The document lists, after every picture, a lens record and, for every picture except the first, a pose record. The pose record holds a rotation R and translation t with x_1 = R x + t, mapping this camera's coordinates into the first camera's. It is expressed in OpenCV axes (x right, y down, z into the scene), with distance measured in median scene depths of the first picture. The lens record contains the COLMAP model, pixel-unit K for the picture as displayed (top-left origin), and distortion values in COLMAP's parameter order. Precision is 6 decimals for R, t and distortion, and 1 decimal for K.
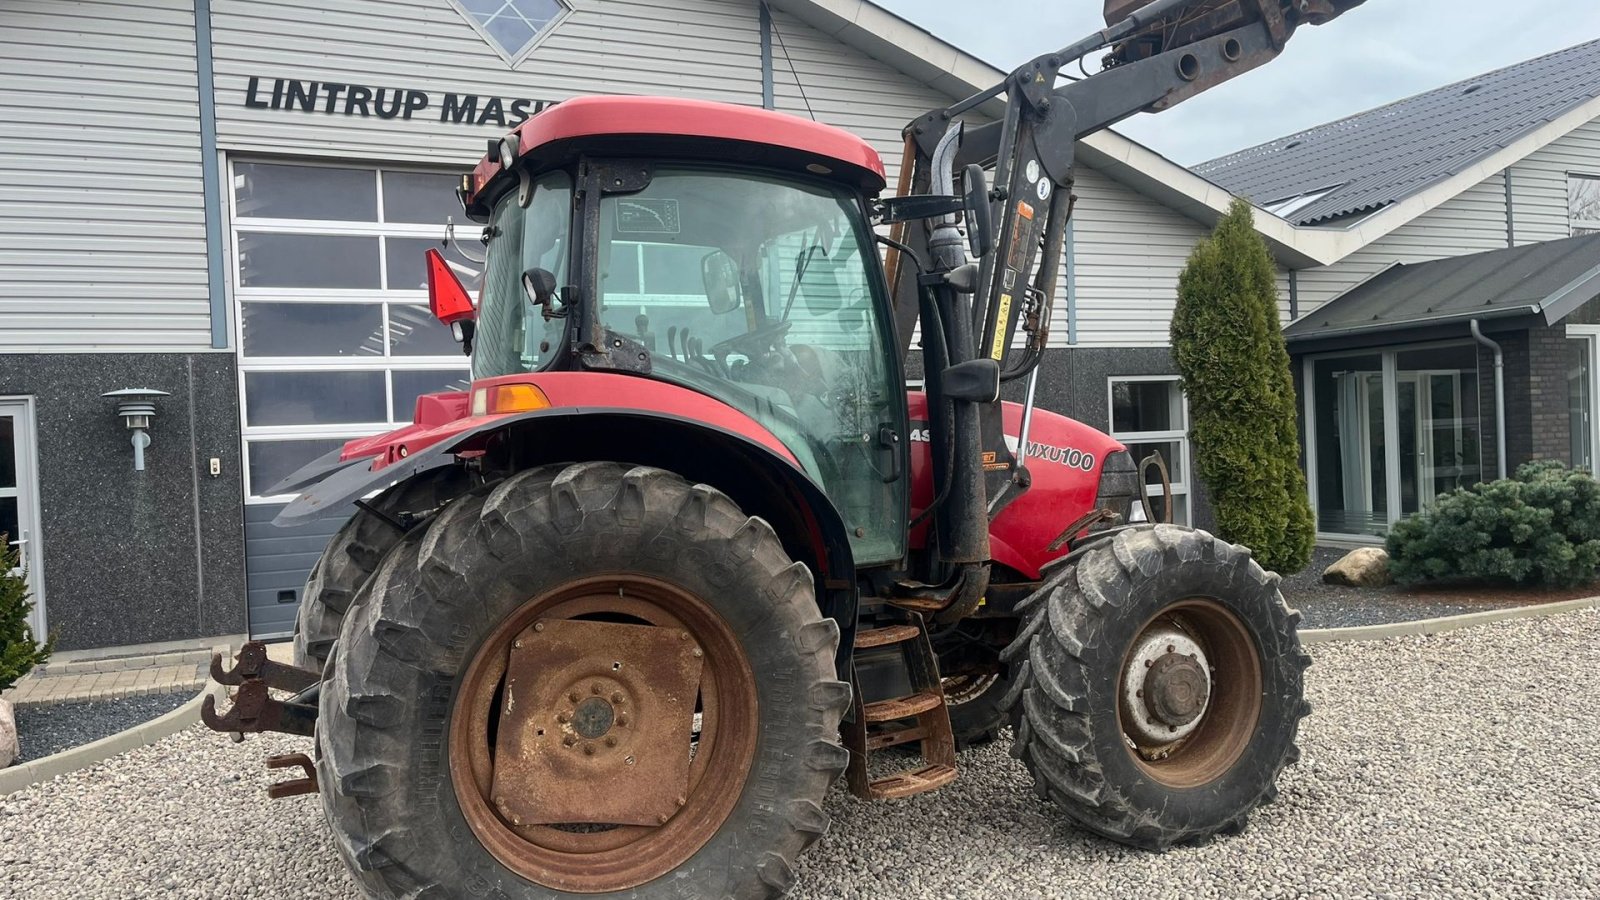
lens RADIAL K [[1211.1, 0, 783.9], [0, 1211.1, 457.7], [0, 0, 1]] dist [0.062264, -0.078114]
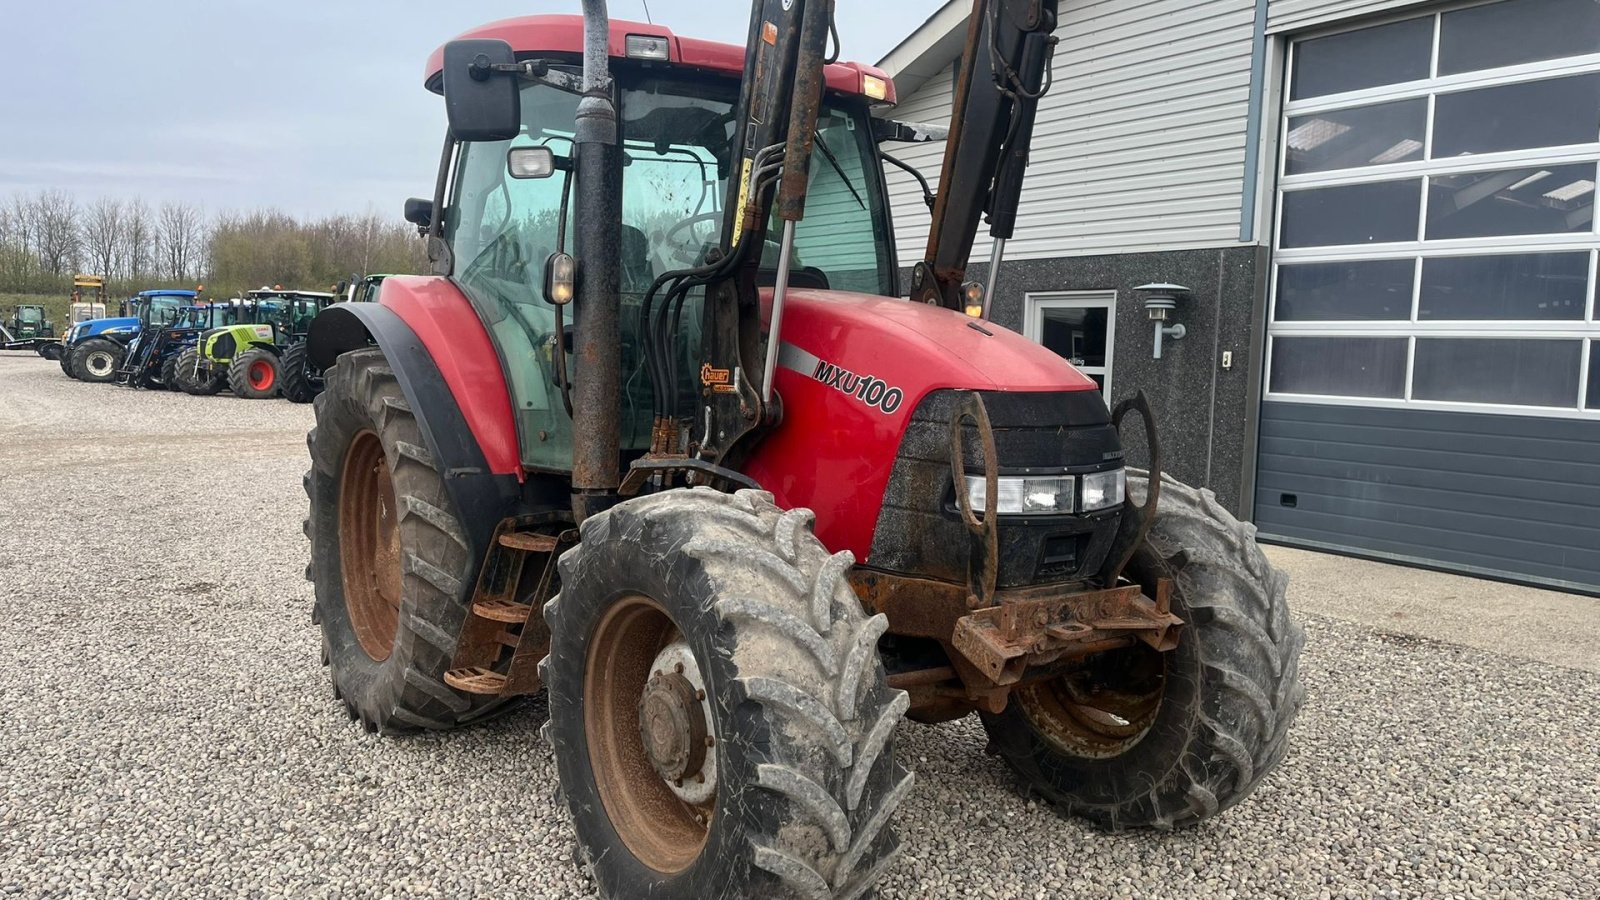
lens RADIAL K [[1211.1, 0, 782.3], [0, 1211.1, 460.6], [0, 0, 1]] dist [0.062264, -0.078114]
pose [[0.188705, 0.136752, -0.972466, 0.507134], [-0.046674, 0.990387, 0.130215, -0.026596], [0.980924, 0.020817, 0.193274, 0.478080]]
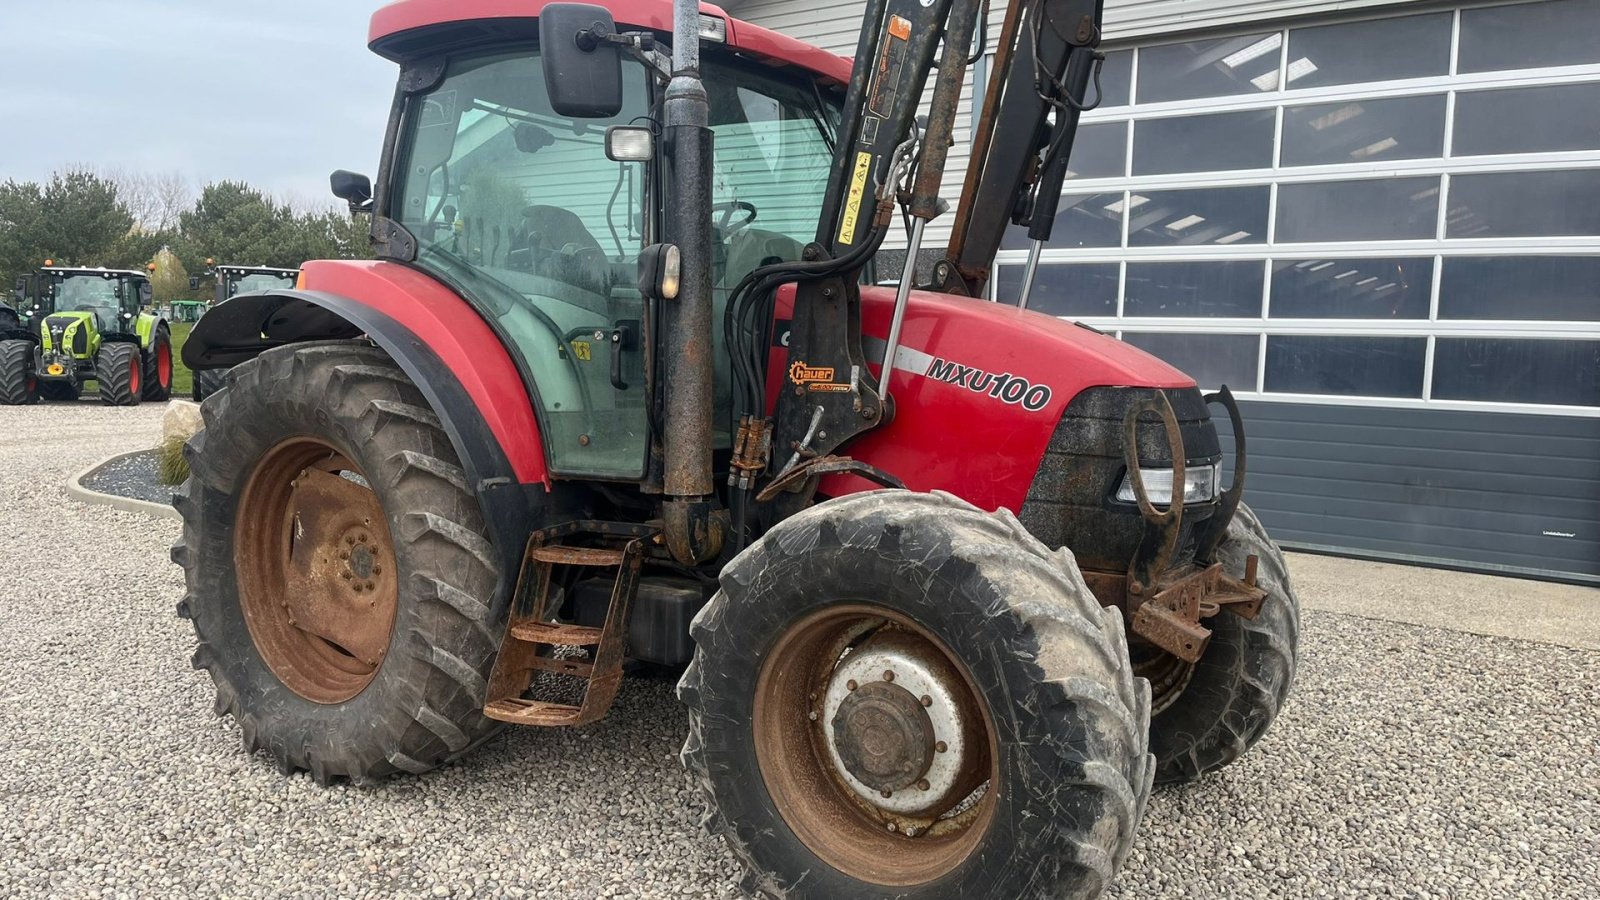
lens RADIAL K [[1211.1, 0, 784.8], [0, 1211.1, 460.5], [0, 0, 1]] dist [0.062264, -0.078114]
pose [[0.517448, 0.135067, -0.844988, 0.433768], [-0.060513, 0.990768, 0.121312, -0.020095], [0.853572, -0.011640, 0.520844, 0.313343]]
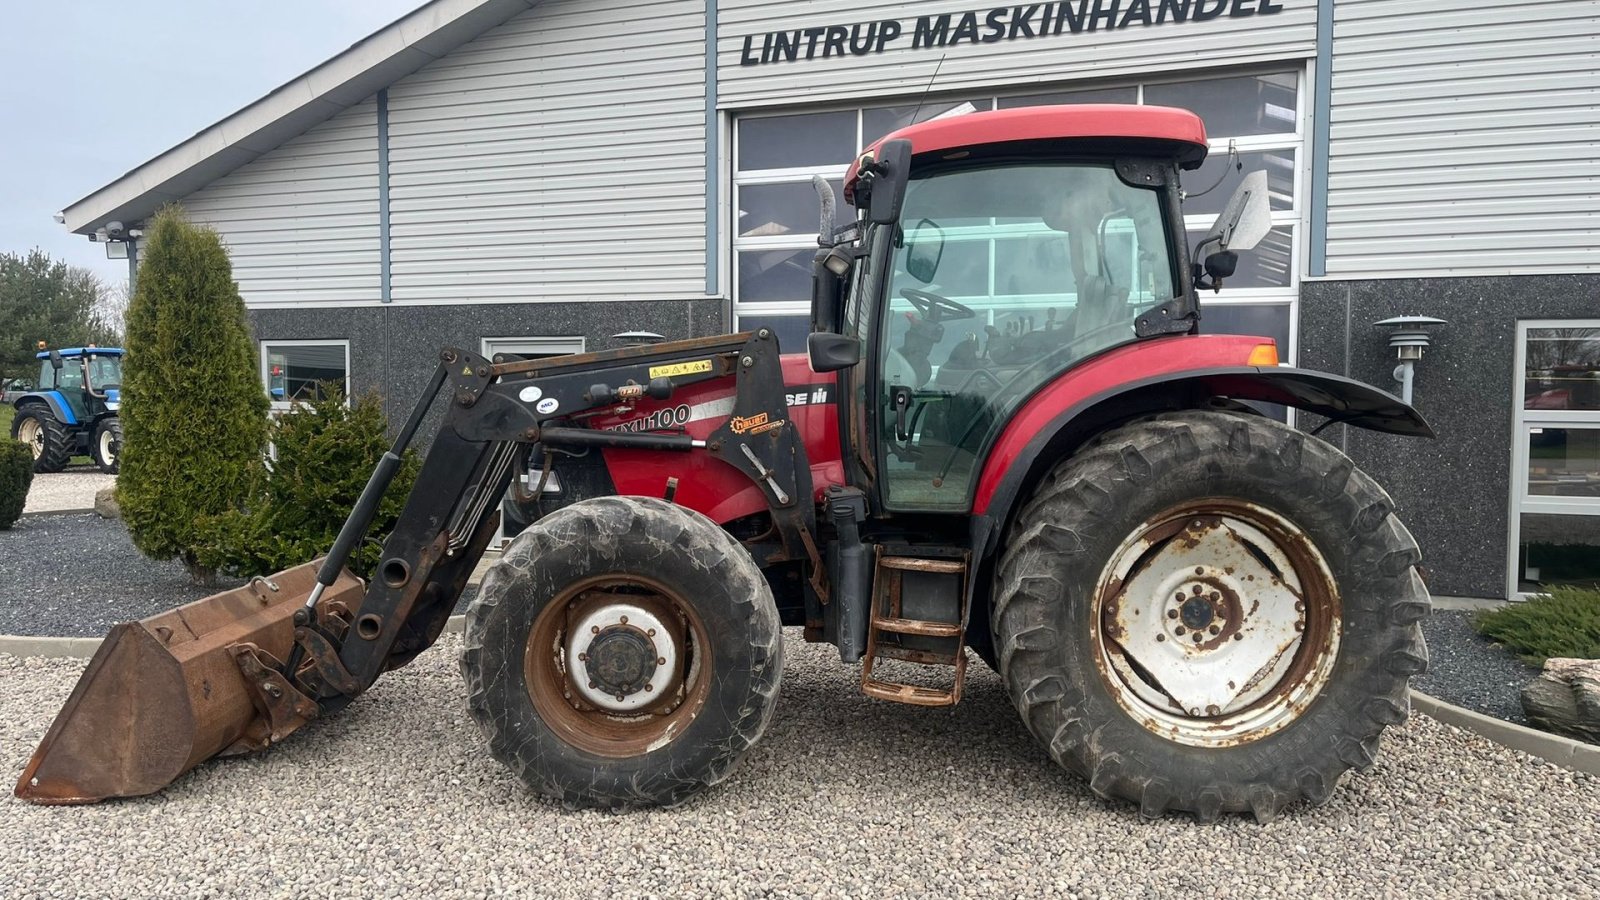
lens RADIAL K [[1211.1, 0, 796.6], [0, 1211.1, 461.4], [0, 0, 1]] dist [0.062264, -0.078114]
pose [[0.715153, 0.078035, -0.694598, 0.395394], [-0.042440, 0.996763, 0.068286, -0.019294], [0.697678, -0.019356, 0.716150, 0.294356]]
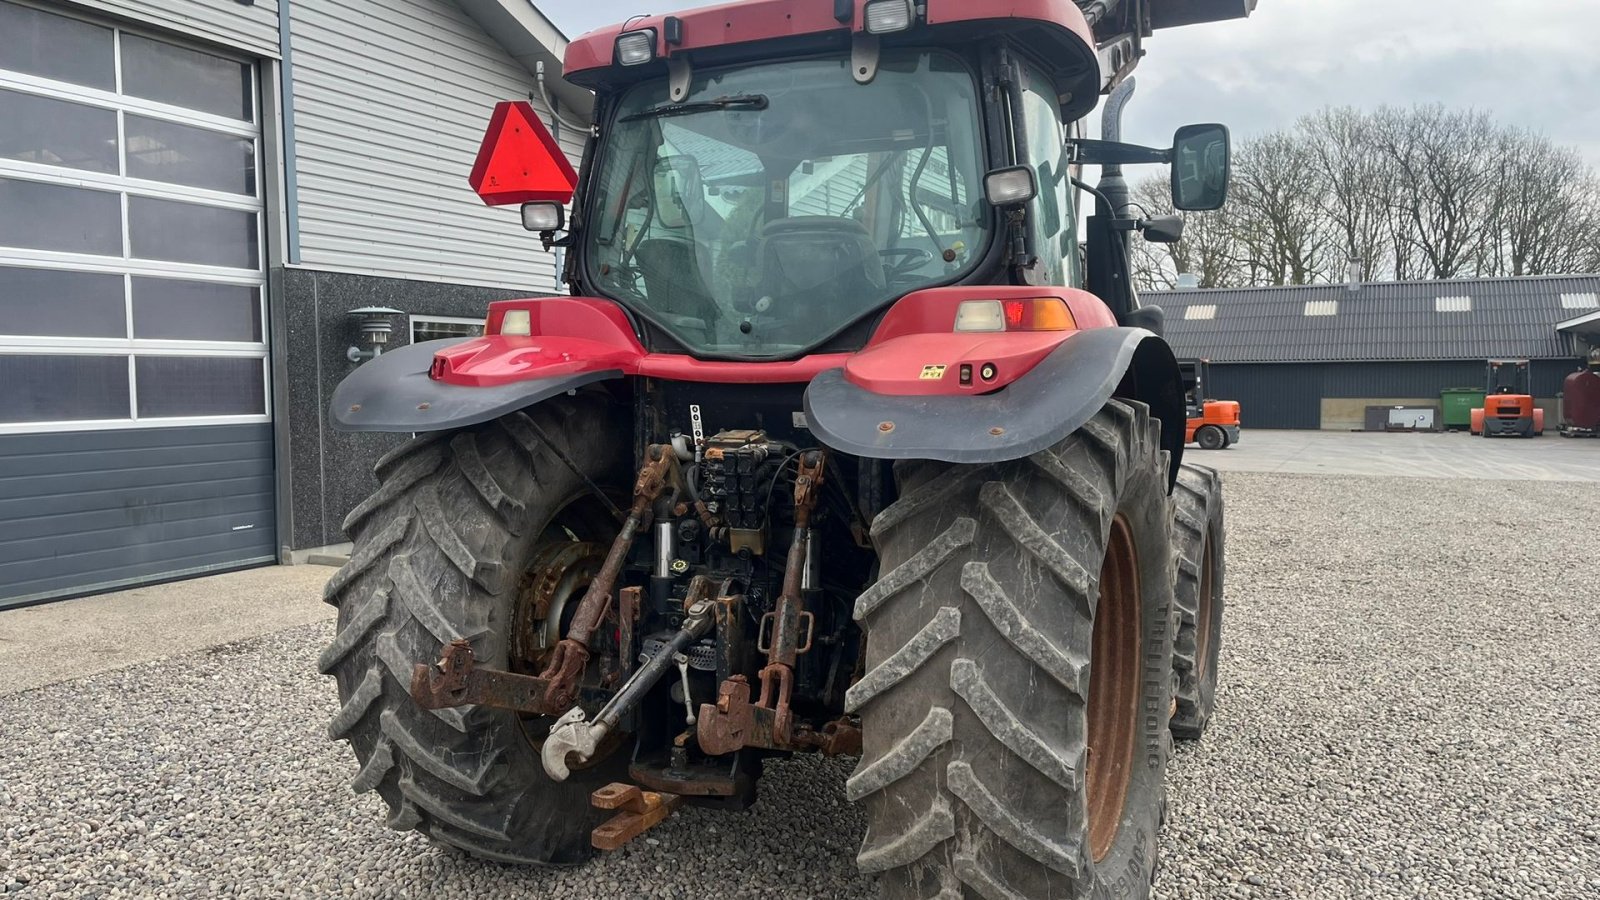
lens RADIAL K [[1211.1, 0, 792.0], [0, 1211.1, 452.6], [0, 0, 1]] dist [0.062264, -0.078114]
pose [[0.764492, -0.006130, 0.644604, -0.370452], [-0.015349, 0.999498, 0.027709, 0.011472], [-0.644451, -0.031078, 0.764014, 0.183161]]
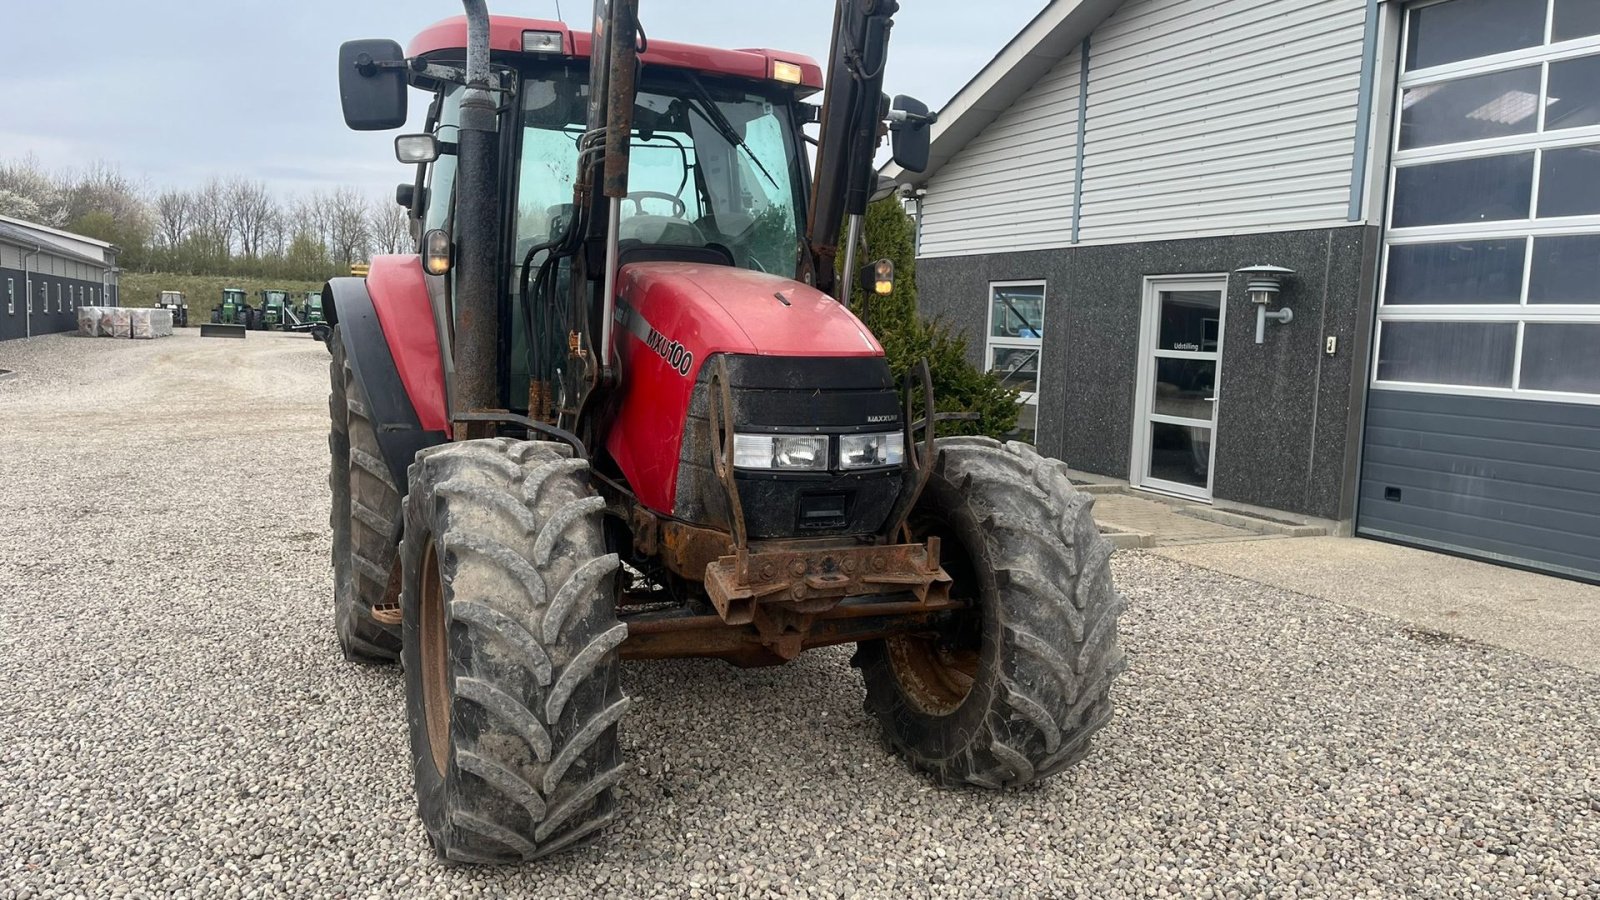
lens RADIAL K [[1211.1, 0, 805.0], [0, 1211.1, 458.8], [0, 0, 1]] dist [0.062264, -0.078114]
pose [[0.008183, 0.146847, -0.989125, 0.552164], [-0.048218, 0.988066, 0.146291, -0.027521], [0.998803, 0.046497, 0.015166, 0.618758]]
